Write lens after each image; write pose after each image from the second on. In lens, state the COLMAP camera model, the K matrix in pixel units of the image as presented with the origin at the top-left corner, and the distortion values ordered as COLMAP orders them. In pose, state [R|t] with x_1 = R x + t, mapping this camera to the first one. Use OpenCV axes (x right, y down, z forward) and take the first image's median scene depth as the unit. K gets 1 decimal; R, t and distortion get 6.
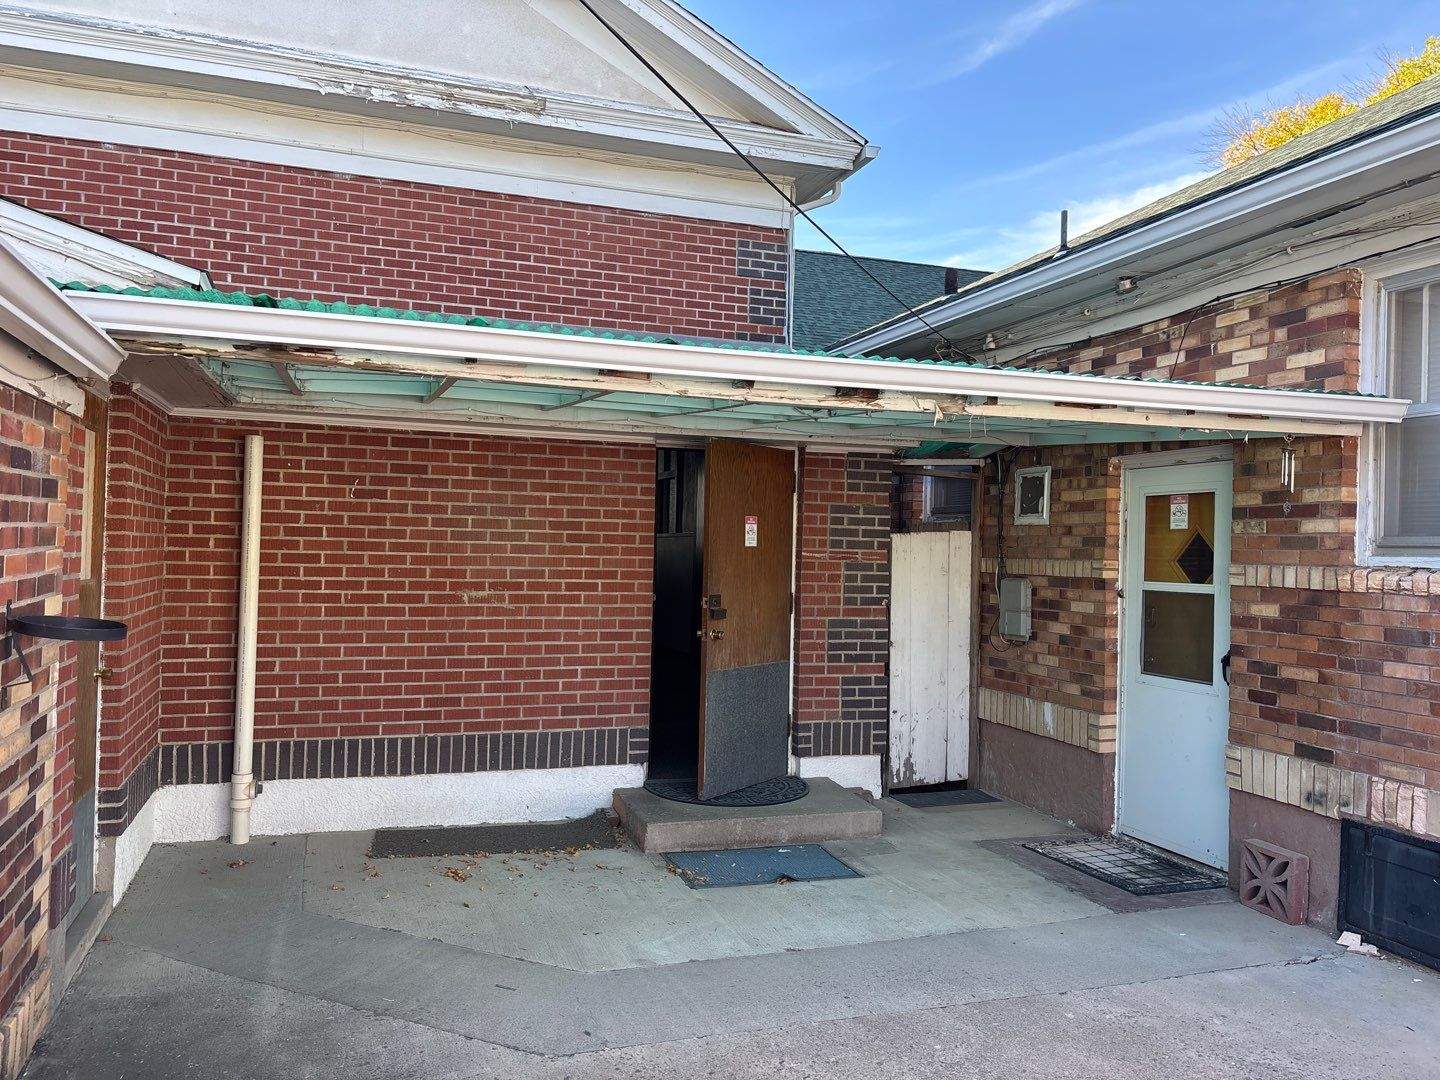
lens RADIAL K [[1082.1, 0, 722.0], [0, 1082.1, 544.4], [0, 0, 1]] dist [0.050001, -0.059448]
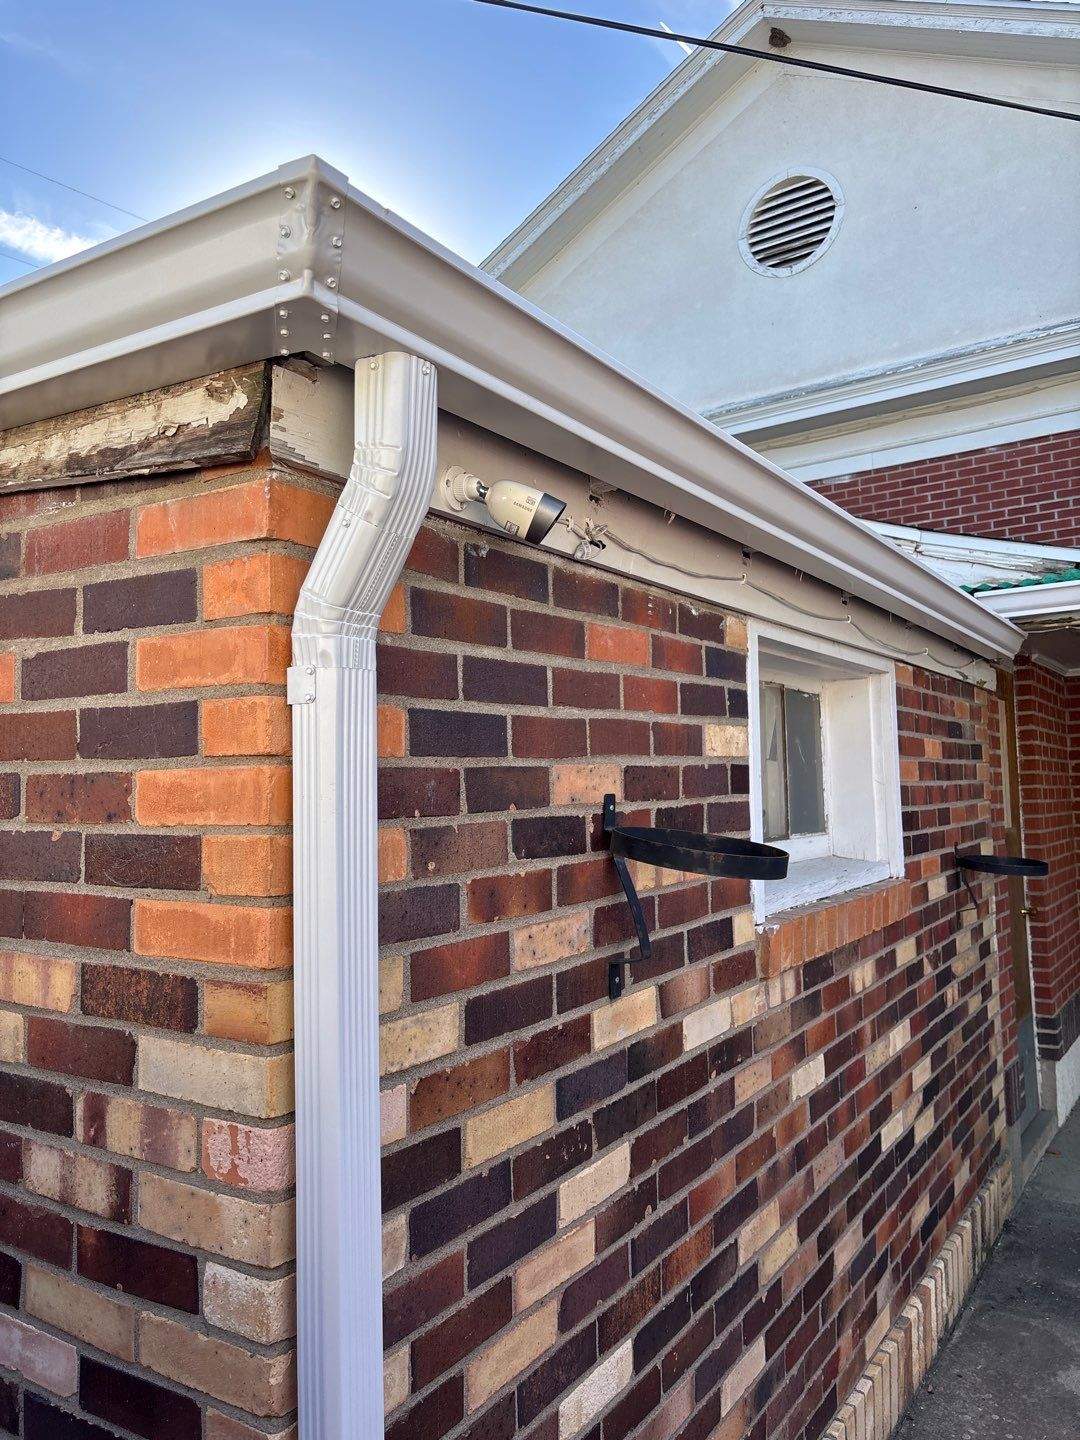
lens RADIAL K [[1082.1, 0, 535.6], [0, 1082.1, 711.3], [0, 0, 1]] dist [0.050001, -0.059448]
pose [[0.599752, -0.106508, -0.793066, 0.060093], [0.042880, 0.993956, -0.101060, 0.005515], [0.799036, 0.026605, 0.600694, -0.123466]]
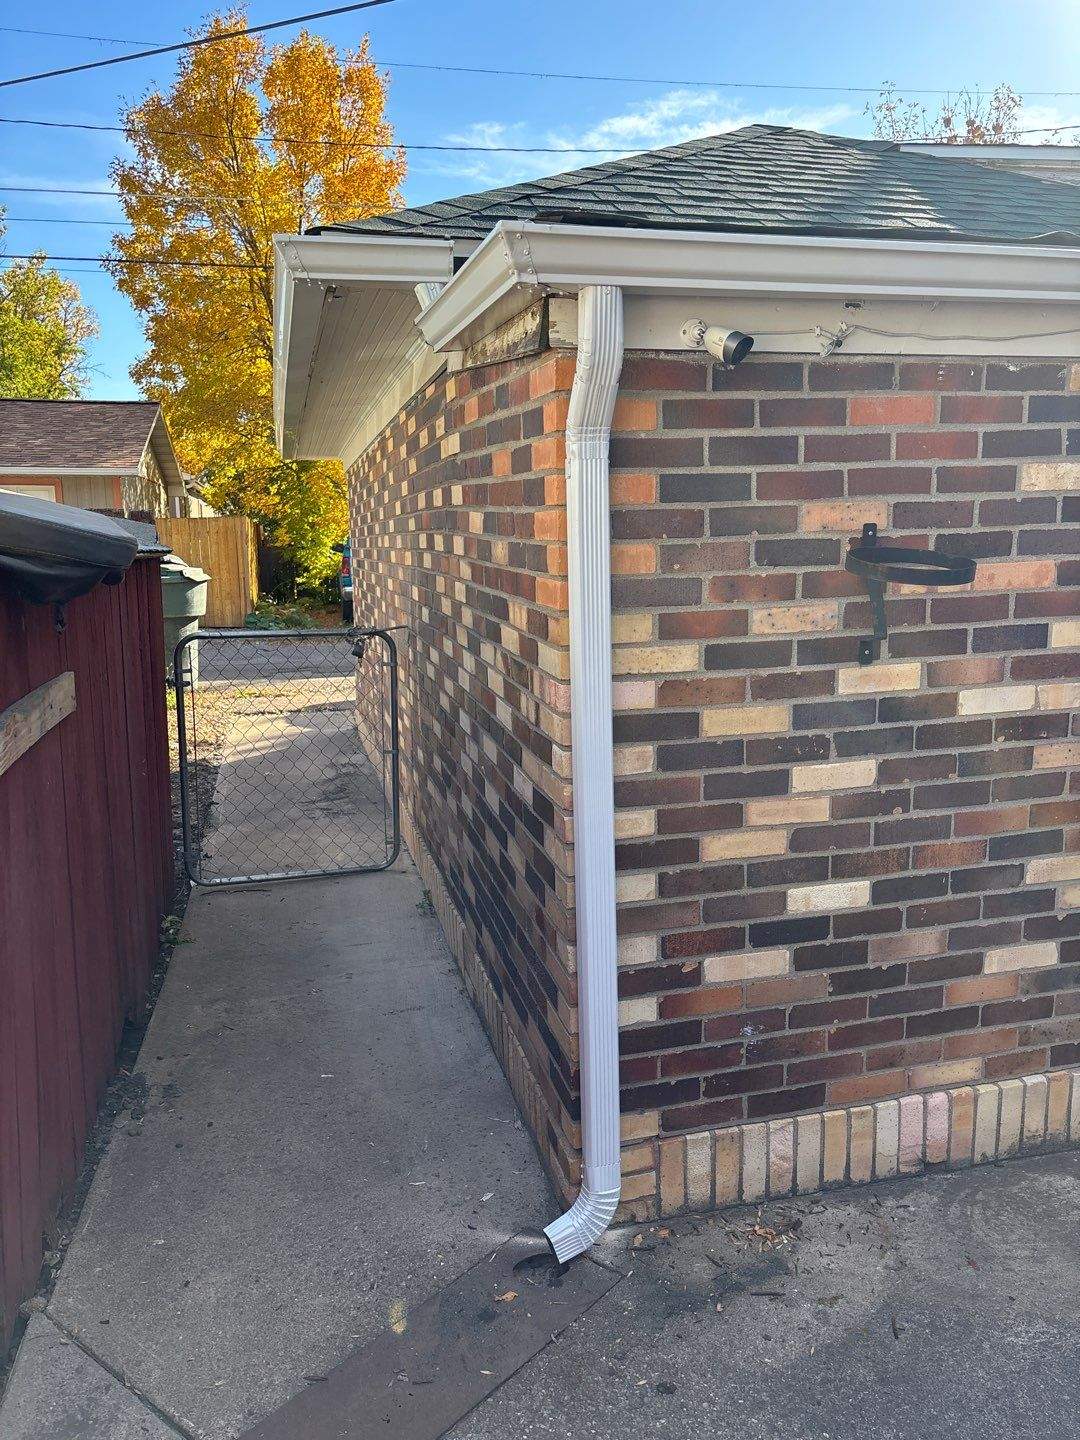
lens RADIAL K [[1082.1, 0, 550.9], [0, 1082.1, 721.9], [0, 0, 1]] dist [0.050001, -0.059448]
pose [[-0.096874, 0.142674, -0.985018, 0.395553], [0.014126, 0.989770, 0.141973, 0.018179], [0.995196, -0.000161, -0.097899, 0.057677]]
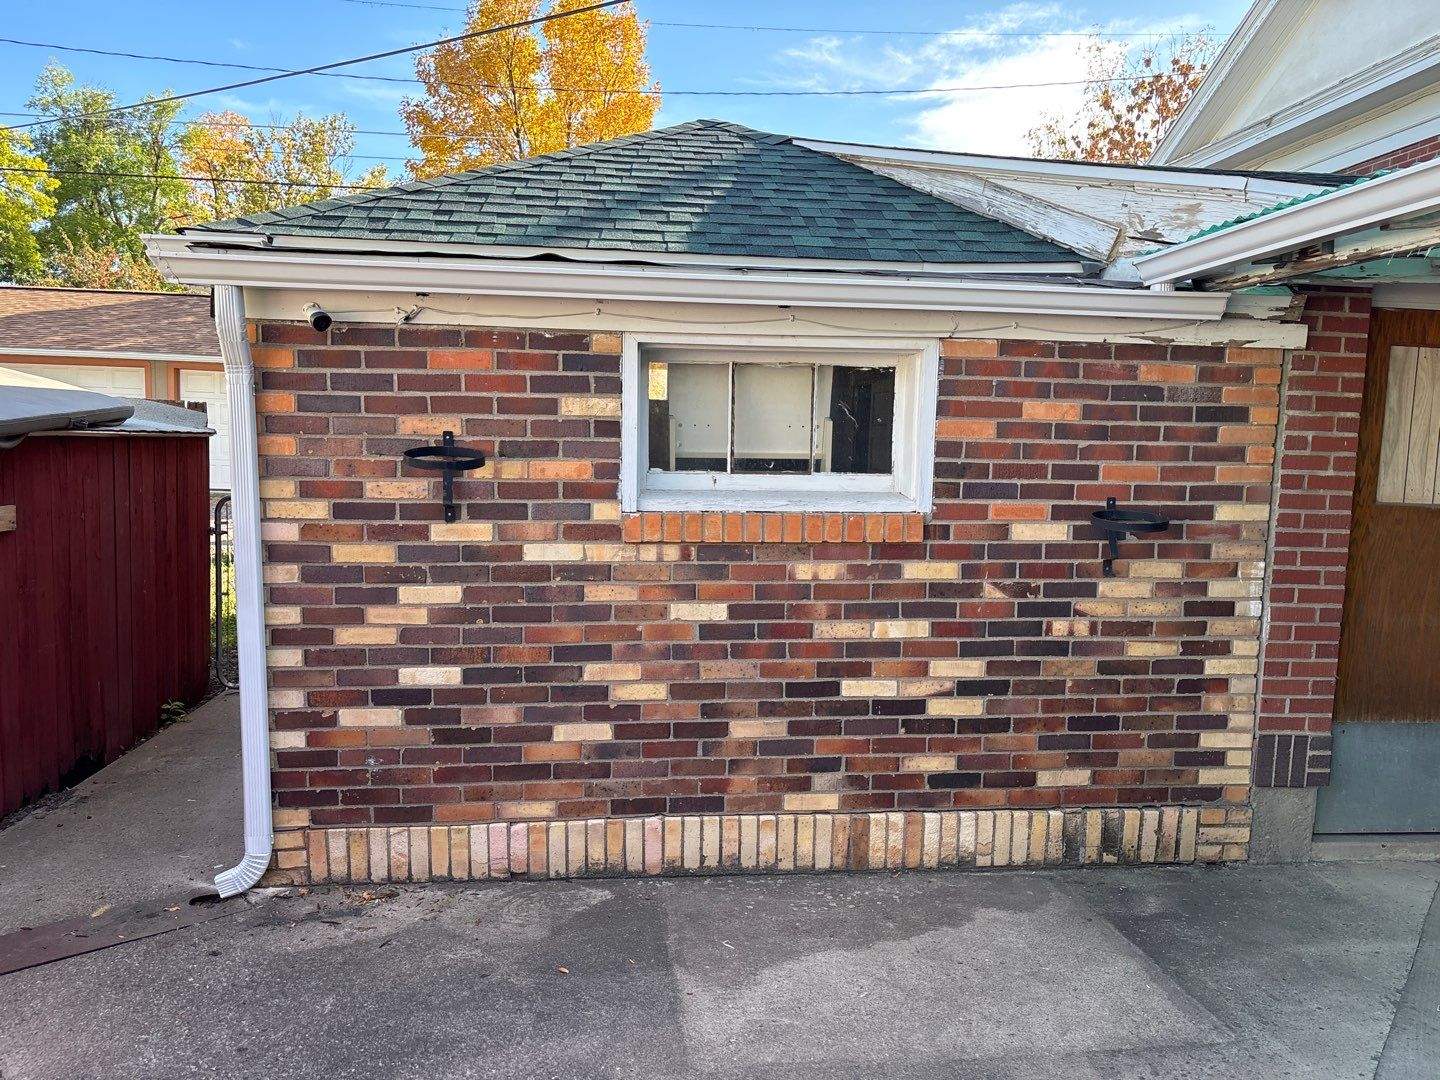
lens RADIAL K [[1082.1, 0, 712.5], [0, 1082.1, 553.7], [0, 0, 1]] dist [0.050001, -0.059448]
pose [[-0.233604, 0.075058, -0.969430, 0.654071], [-0.030171, 0.995976, 0.084383, 0.016653], [0.971864, 0.048961, -0.230400, 0.676433]]
